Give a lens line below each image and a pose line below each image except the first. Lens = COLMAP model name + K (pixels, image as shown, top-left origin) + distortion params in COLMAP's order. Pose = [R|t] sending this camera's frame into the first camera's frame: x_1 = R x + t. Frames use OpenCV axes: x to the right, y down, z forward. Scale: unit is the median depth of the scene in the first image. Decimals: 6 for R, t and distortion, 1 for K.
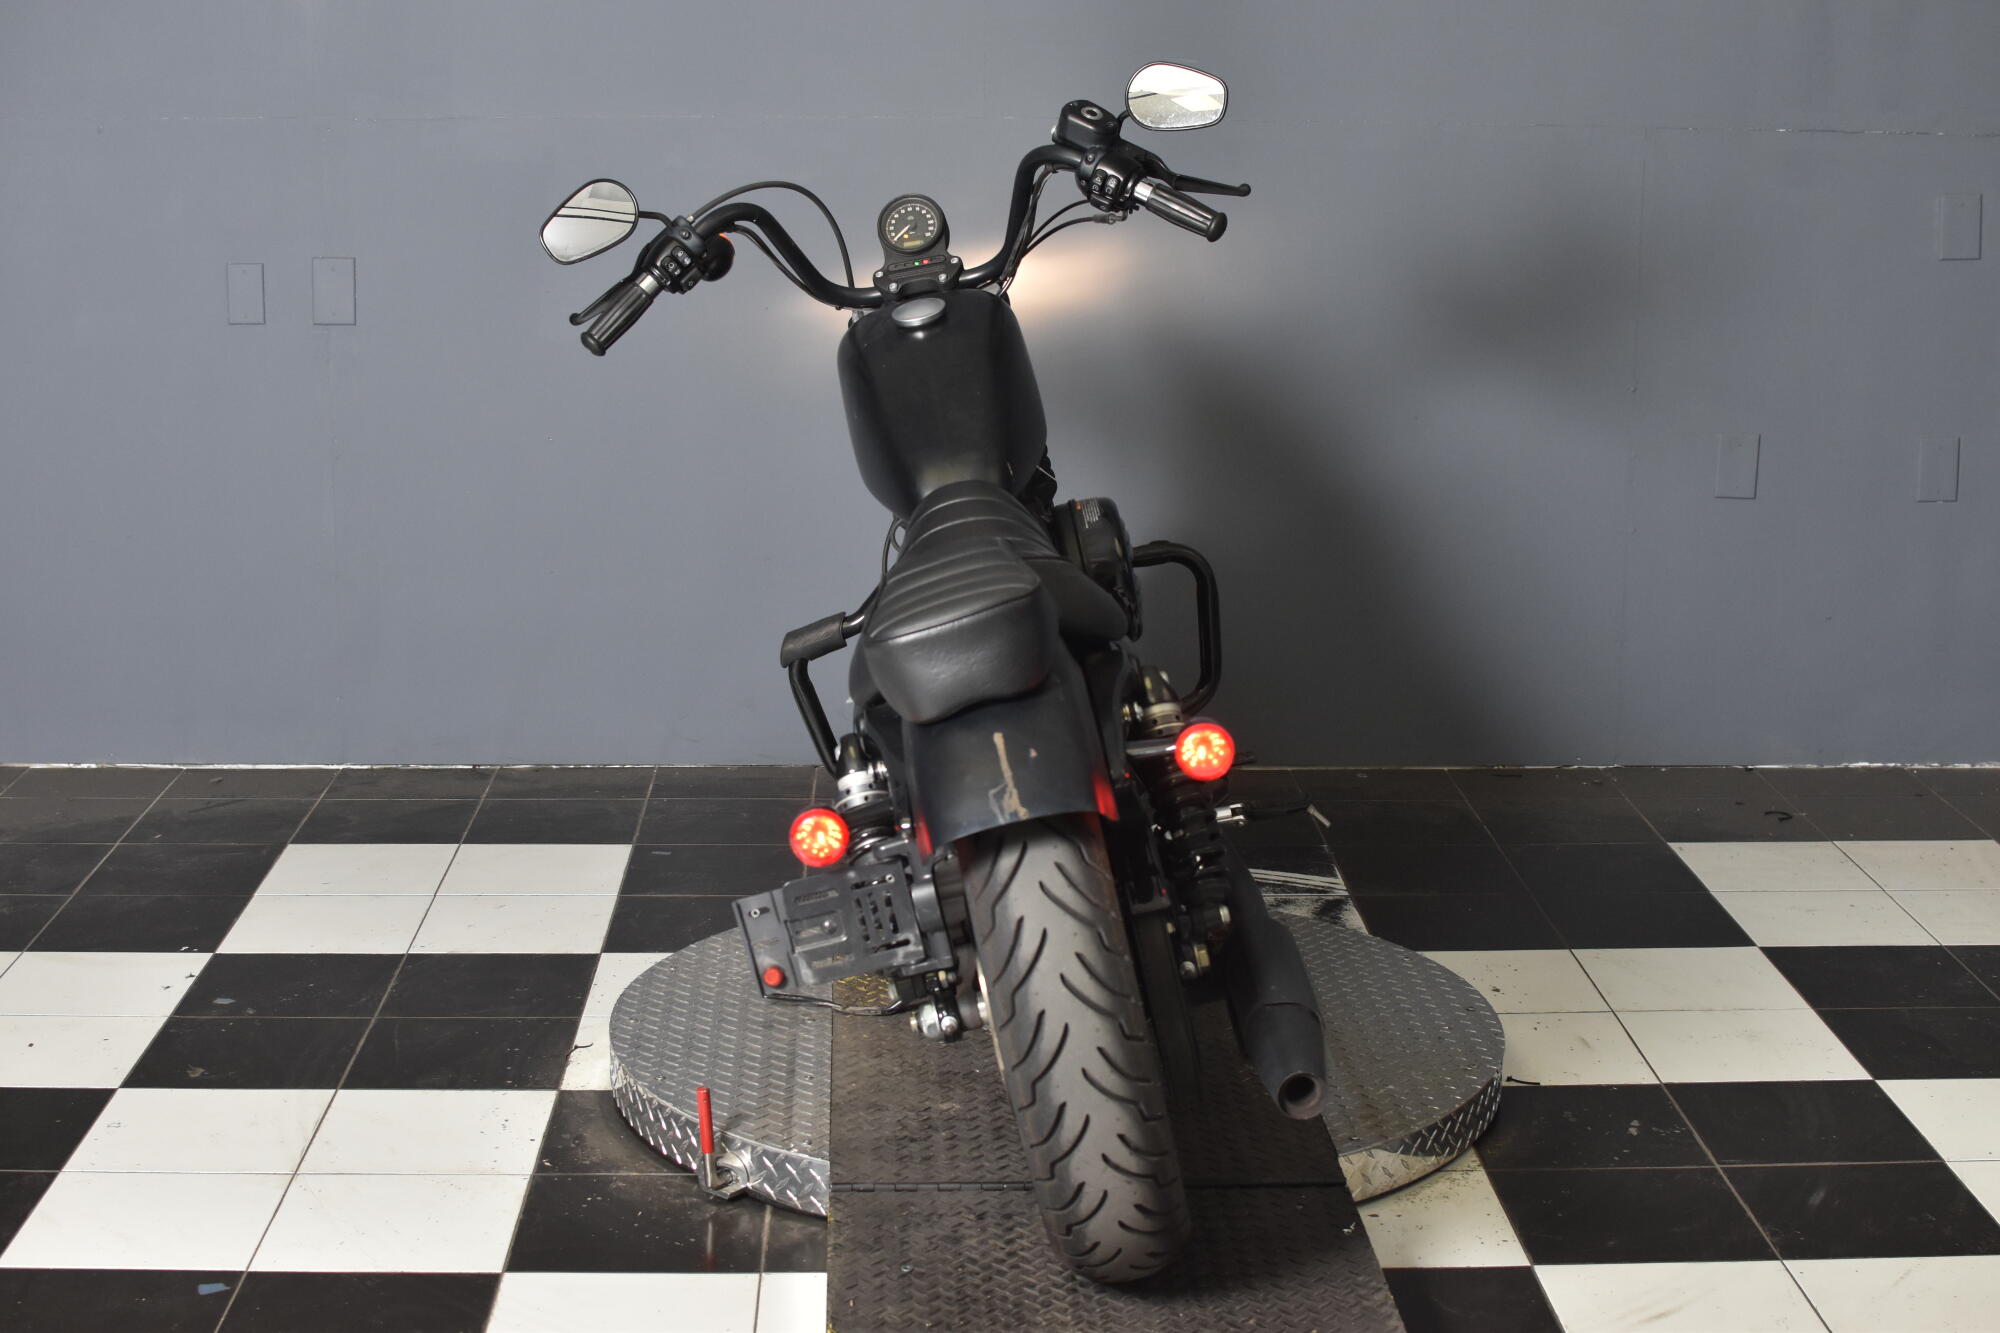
lens RADIAL K [[2990.6, 0, 1000.0], [0, 2990.6, 666.4], [0, 0, 1]] dist [-0.154761, 0.000000]
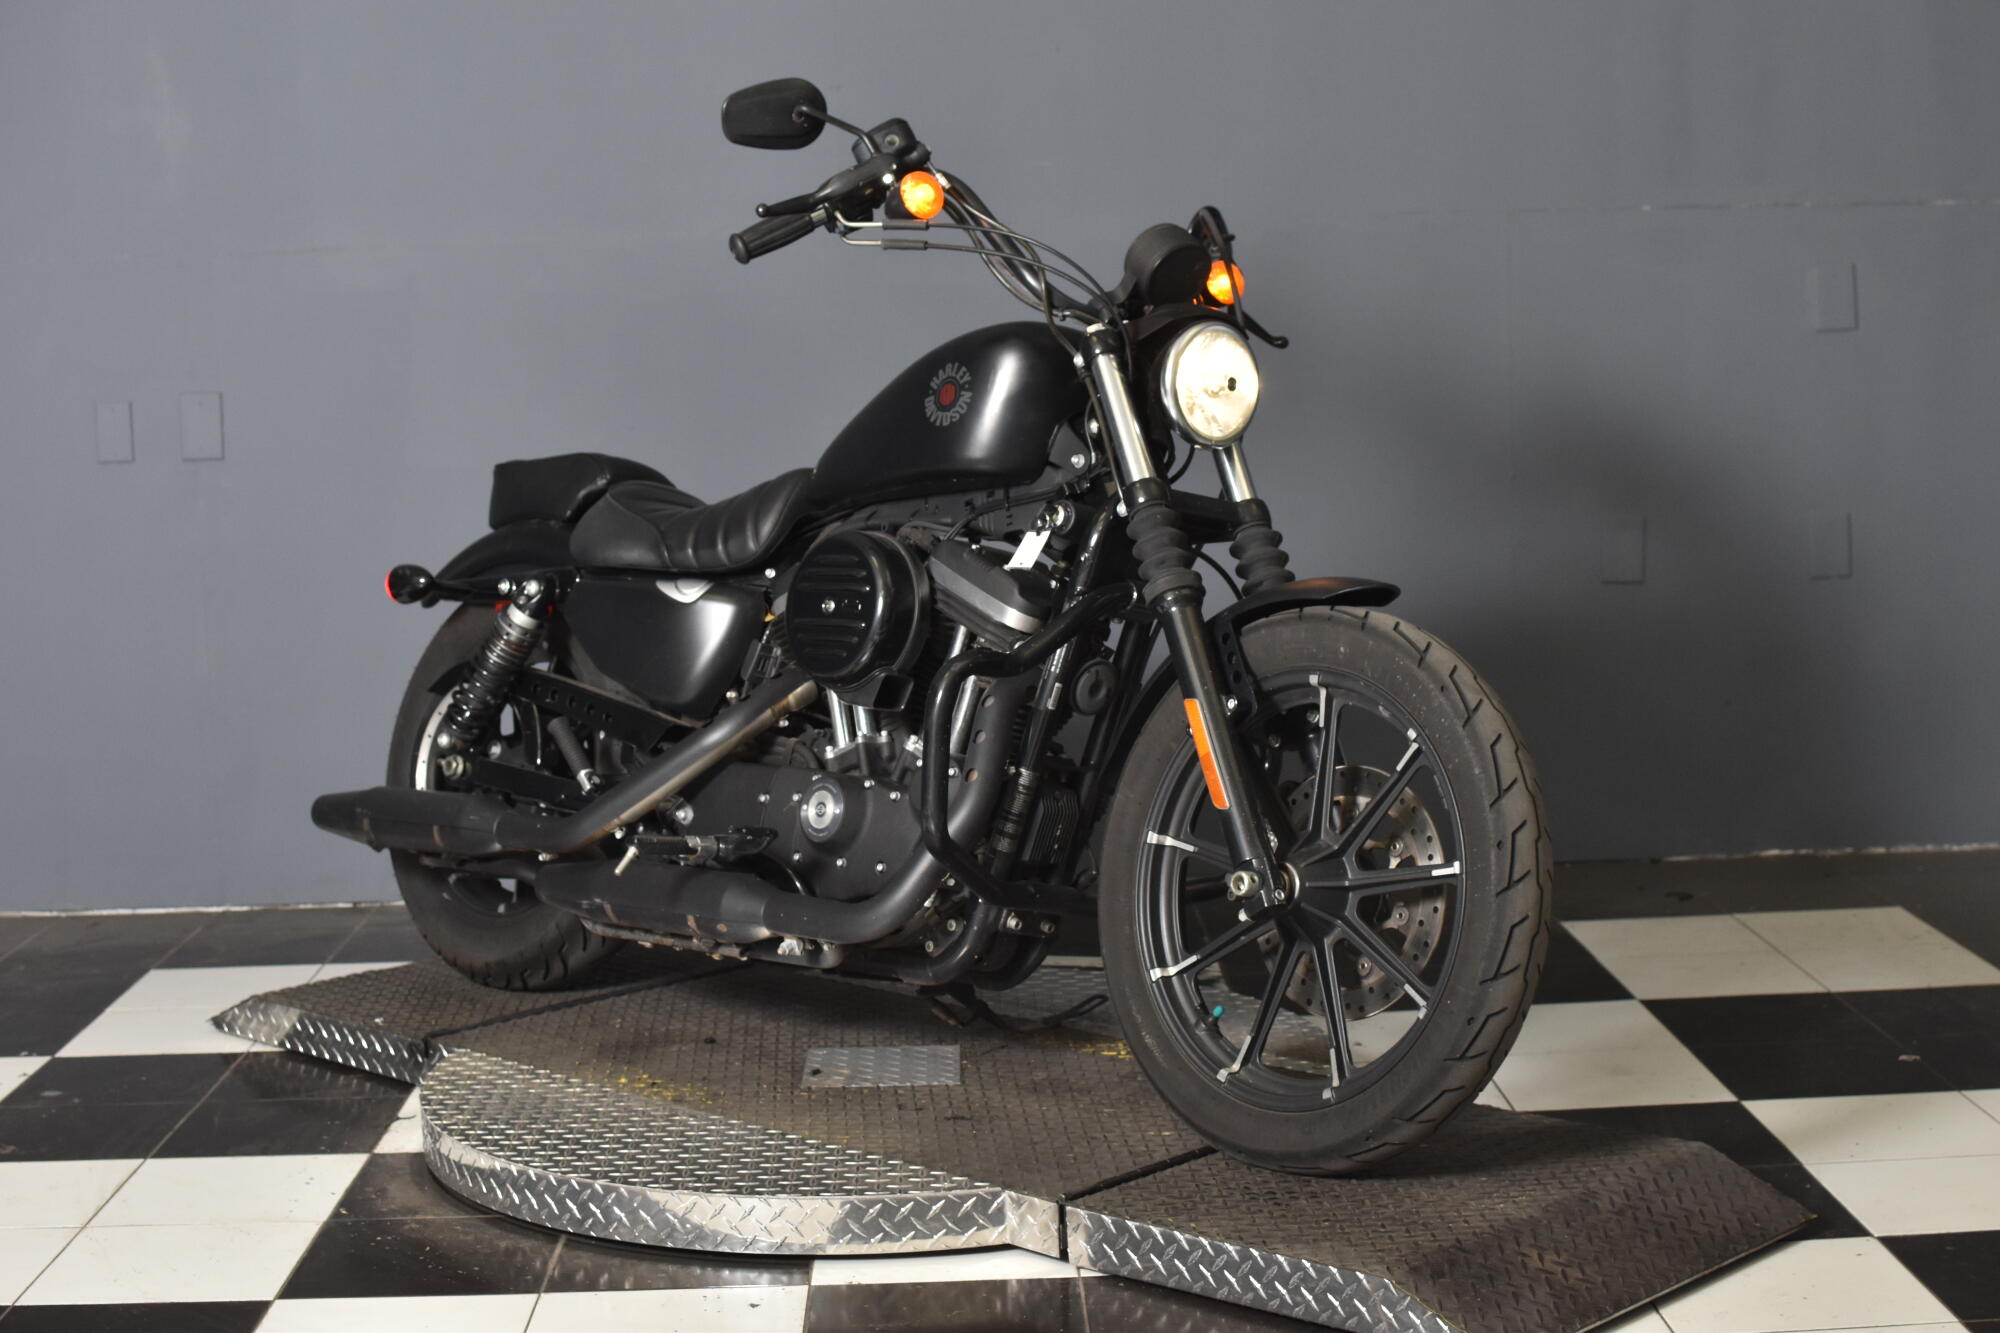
lens RADIAL K [[2990.6, 0, 997.5], [0, 2990.6, 665.5], [0, 0, 1]] dist [-0.154761, 0.000000]
pose [[0.999172, -0.037855, -0.014938, 0.068888], [0.036094, 0.993880, -0.104403, 0.083278], [0.018799, 0.103777, 0.994423, 0.023315]]
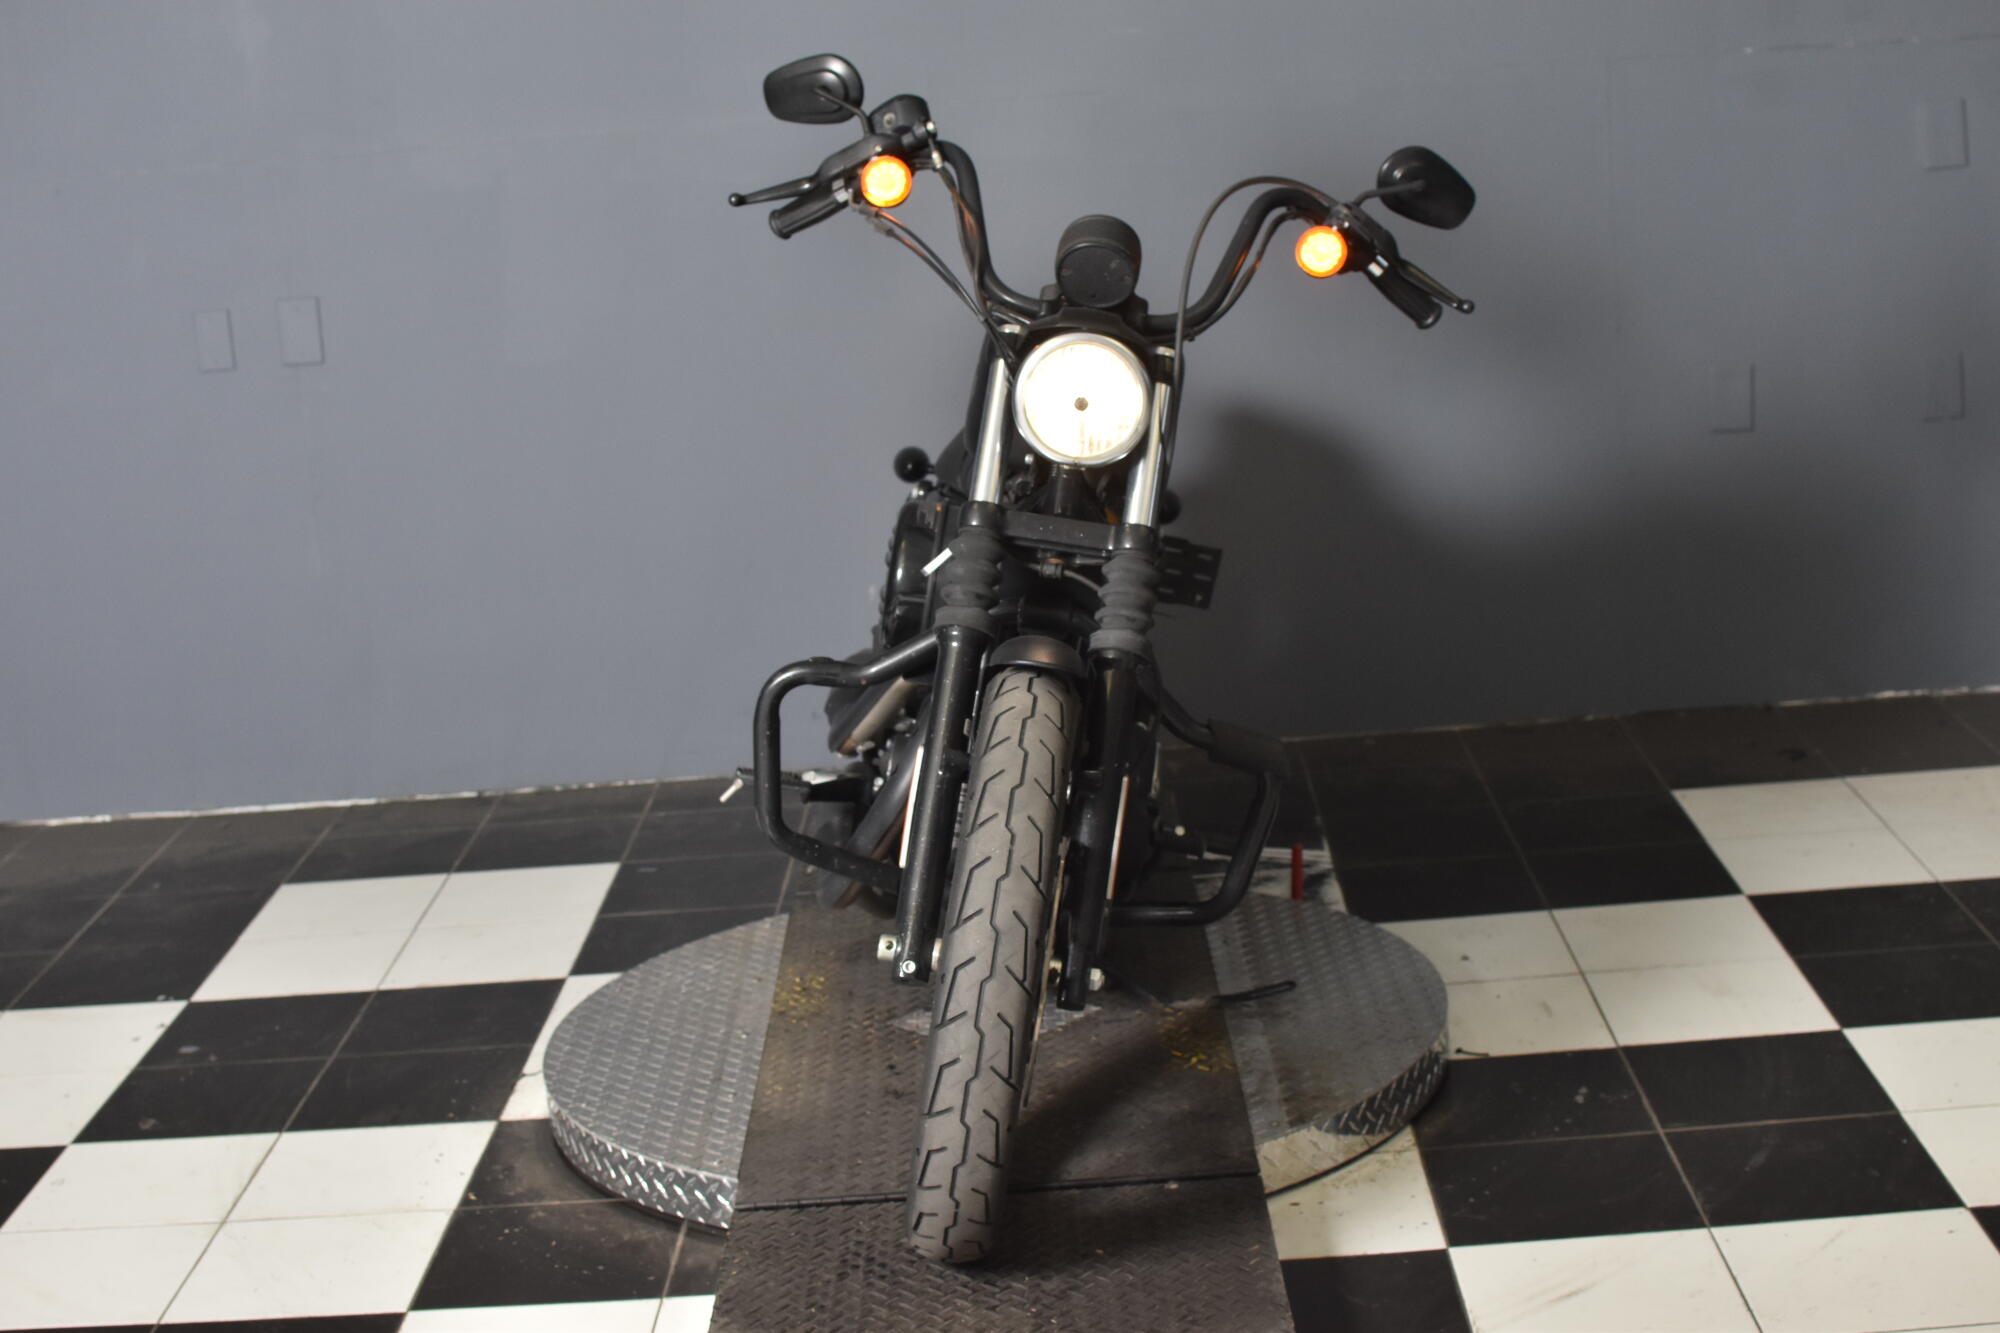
lens RADIAL K [[2990.6, 0, 1001.1], [0, 2990.6, 657.7], [0, 0, 1]] dist [-0.154761, 0.000000]
pose [[0.995218, -0.070557, -0.067545, 0.088052], [0.070923, 0.997477, 0.003044, -0.003214], [0.067159, -0.007820, 0.997712, 0.016462]]
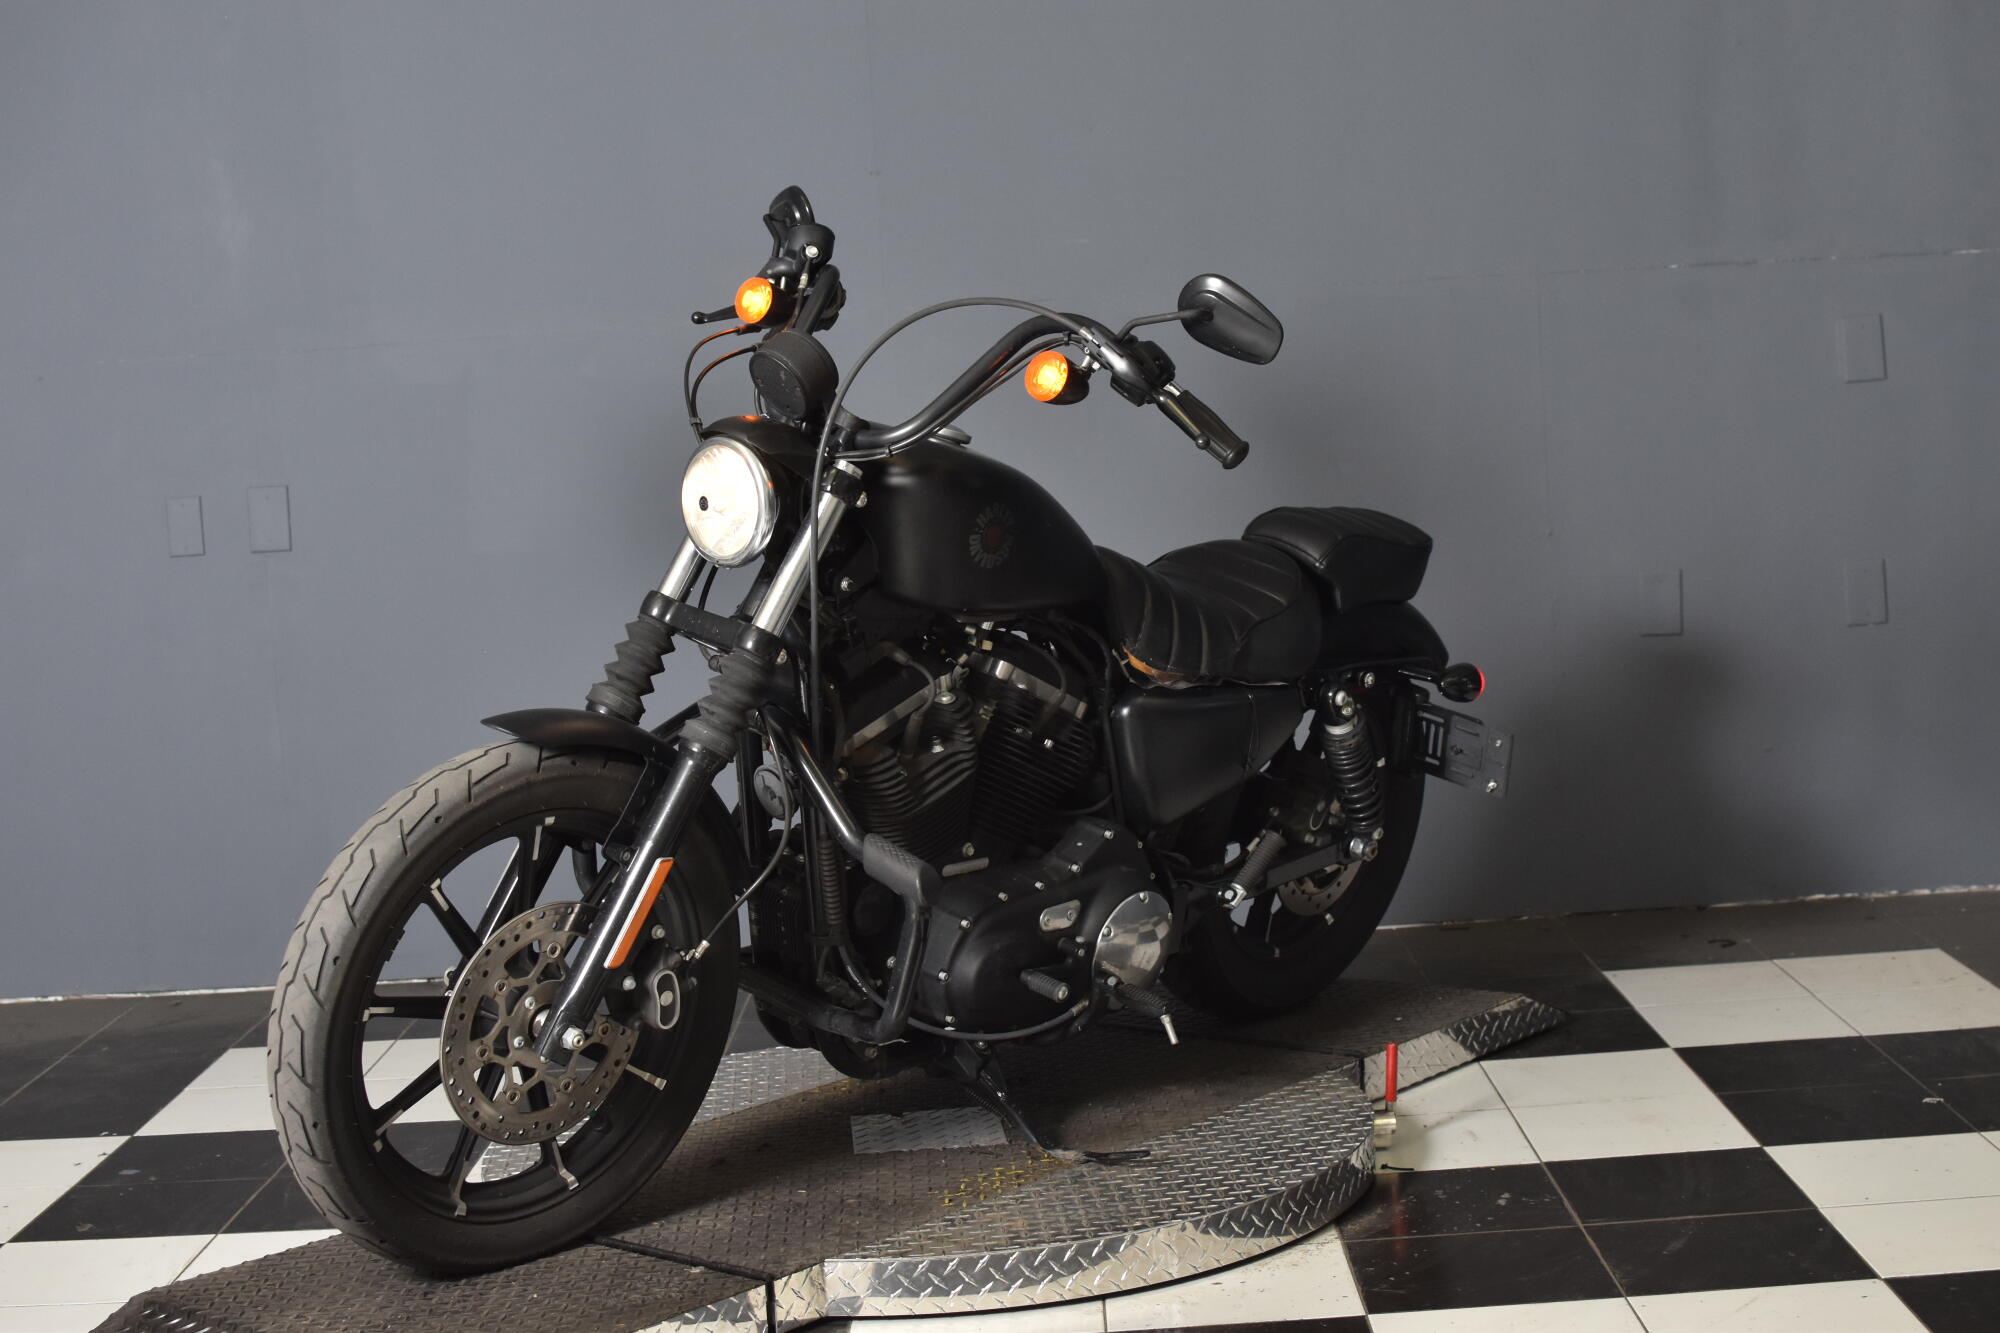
lens RADIAL K [[2990.6, 0, 1002.5], [0, 2990.6, 662.9], [0, 0, 1]] dist [-0.154761, 0.000000]
pose [[0.996823, -0.063652, -0.047879, 0.093430], [0.057342, 0.990718, -0.123248, 0.079687], [0.055279, 0.120111, 0.991220, -0.004474]]
